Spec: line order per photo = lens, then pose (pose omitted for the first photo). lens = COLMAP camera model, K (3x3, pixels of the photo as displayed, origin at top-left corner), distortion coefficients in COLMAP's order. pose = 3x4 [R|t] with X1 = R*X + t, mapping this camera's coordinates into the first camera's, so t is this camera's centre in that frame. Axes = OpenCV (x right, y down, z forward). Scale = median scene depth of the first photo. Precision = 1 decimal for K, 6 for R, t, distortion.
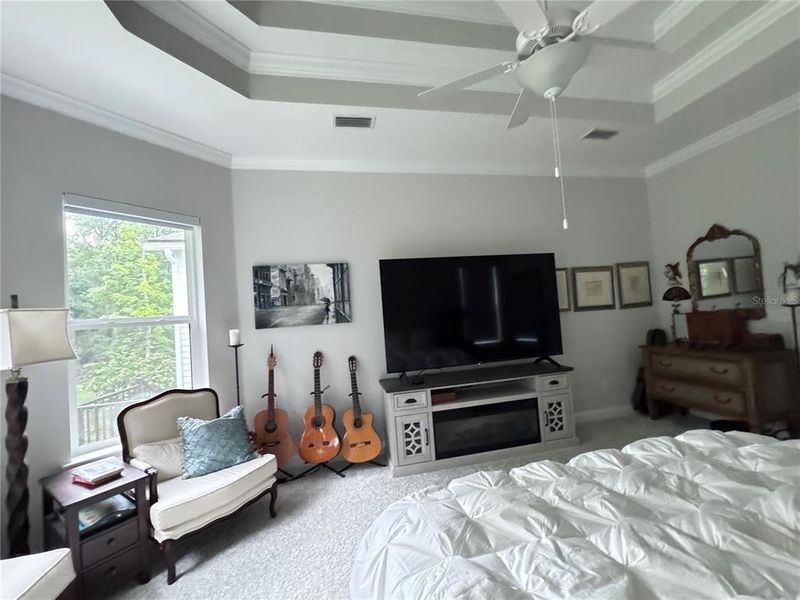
lens RADIAL K [[333.5, 0, 401.1], [0, 333.5, 301.9], [0, 0, 1]] dist [-0.002817, -0.000219]
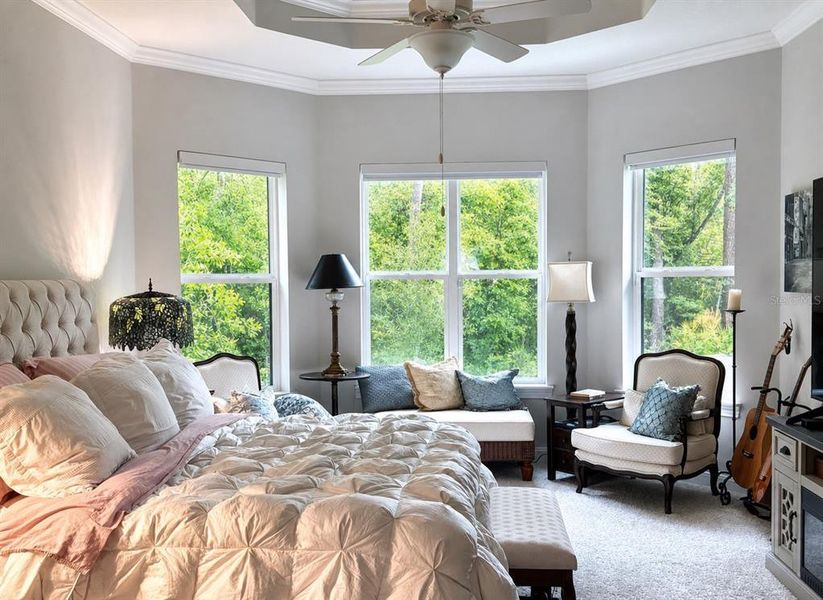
lens RADIAL K [[860.6, 0, 411.5], [0, 860.6, 300.0], [0, 0, 1]] dist [0.006056, 0.002292]
pose [[-0.283415, 0.097695, -0.954008, 1.667504], [0.062239, 0.994574, 0.083360, -0.107017], [0.956976, -0.035751, -0.287957, 0.929884]]
